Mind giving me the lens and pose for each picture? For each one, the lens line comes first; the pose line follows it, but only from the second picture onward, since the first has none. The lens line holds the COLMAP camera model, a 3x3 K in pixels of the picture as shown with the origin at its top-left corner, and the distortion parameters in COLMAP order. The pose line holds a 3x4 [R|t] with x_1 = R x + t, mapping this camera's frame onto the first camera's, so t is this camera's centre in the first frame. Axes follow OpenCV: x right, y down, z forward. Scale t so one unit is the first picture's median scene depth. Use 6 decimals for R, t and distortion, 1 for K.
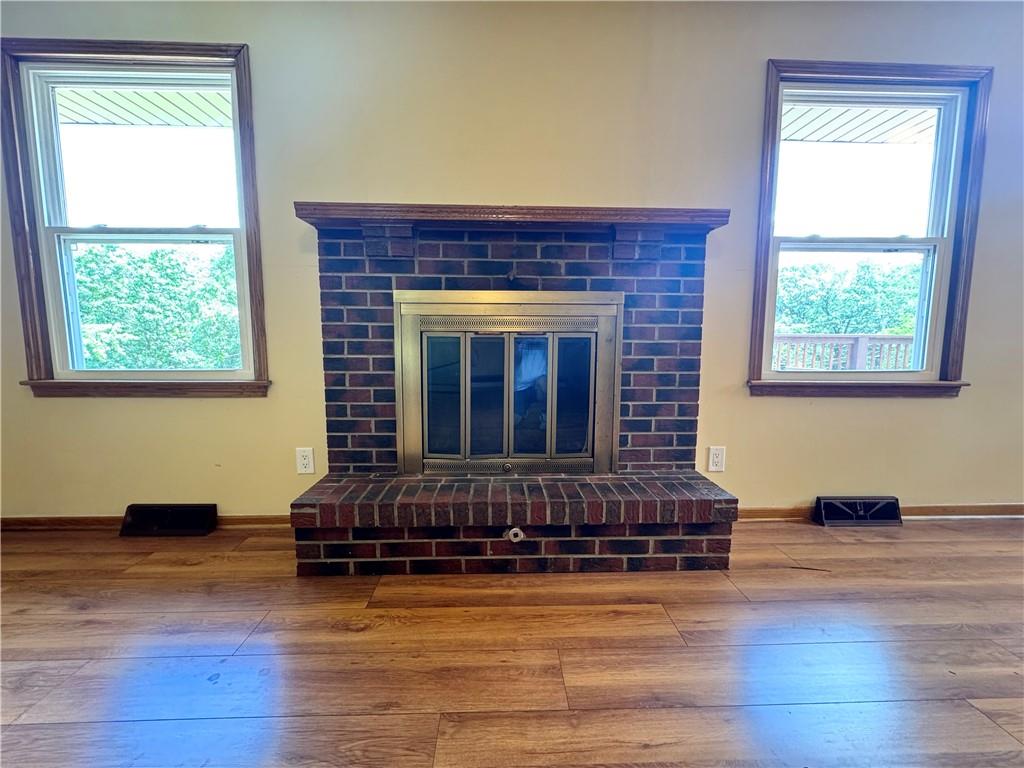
lens RADIAL K [[409.5, 0, 512.4], [0, 409.5, 380.8], [0, 0, 1]] dist [-0.003862, 0.000627]
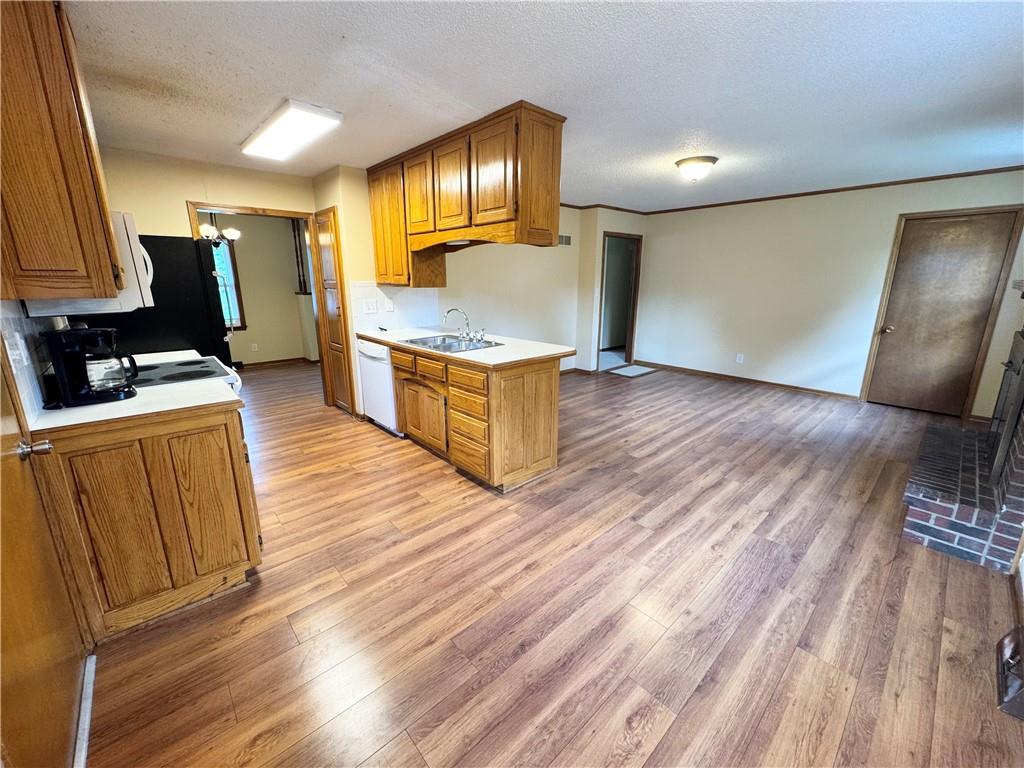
lens RADIAL K [[409.5, 0, 512.2], [0, 409.5, 378.8], [0, 0, 1]] dist [-0.003862, 0.000627]
pose [[-0.762583, 0.149248, -0.629438, 2.184737], [-0.066763, 0.949667, 0.306064, -0.389994], [0.643436, 0.275422, -0.714236, 0.894284]]
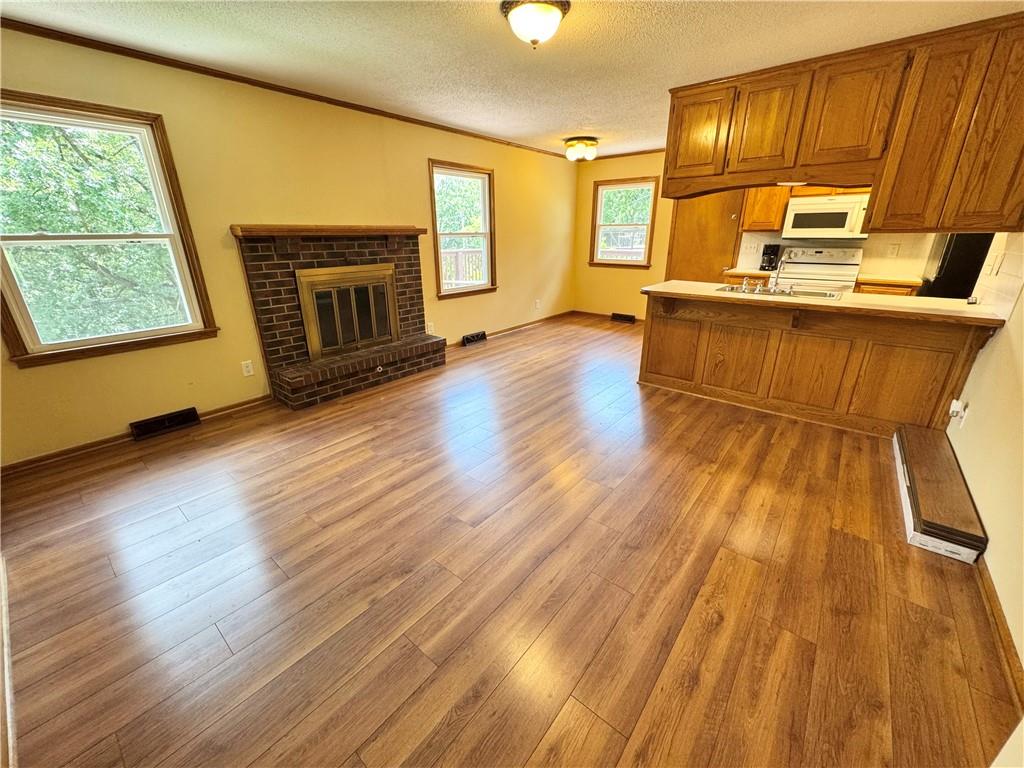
lens RADIAL K [[409.5, 0, 511.6], [0, 409.5, 383.4], [0, 0, 1]] dist [-0.003862, 0.000627]
pose [[0.661789, -0.266607, 0.700683, -1.097152], [0.081838, 0.954735, 0.285977, -0.172770], [-0.745210, -0.131914, 0.653652, -1.119629]]
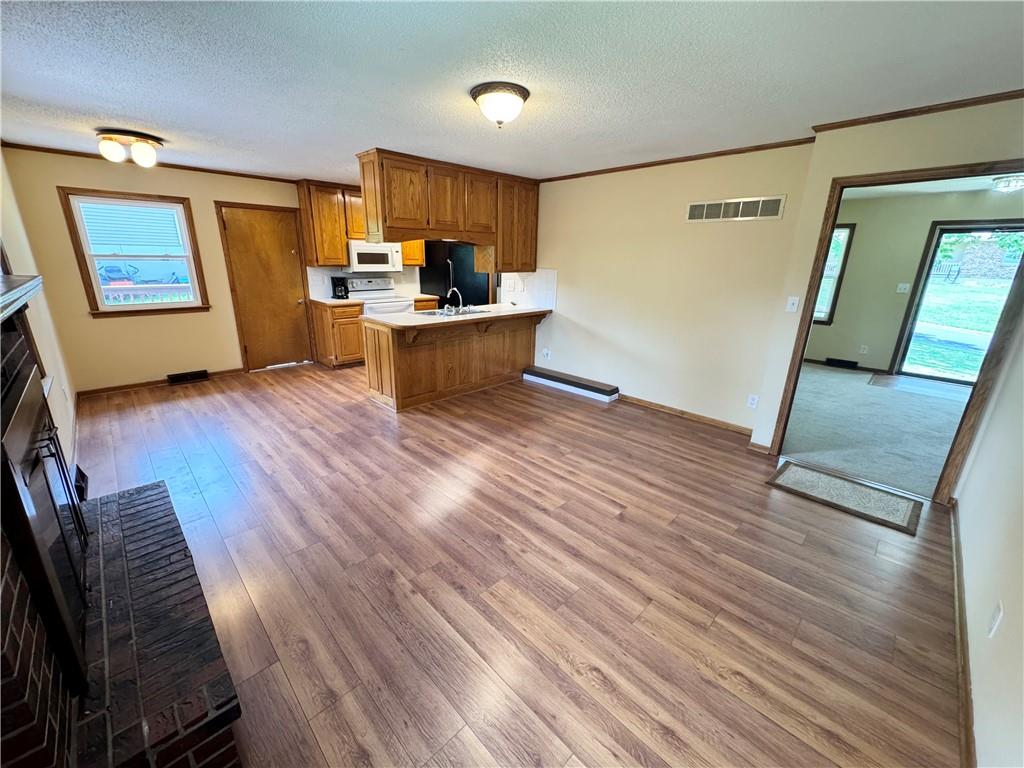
lens RADIAL K [[409.5, 0, 514.1], [0, 409.5, 382.1], [0, 0, 1]] dist [-0.003862, 0.000627]
pose [[-0.679875, -0.230968, 0.696005, -1.127107], [0.049716, 0.932404, 0.357981, -0.455339], [-0.731641, 0.277985, -0.622436, 0.774930]]
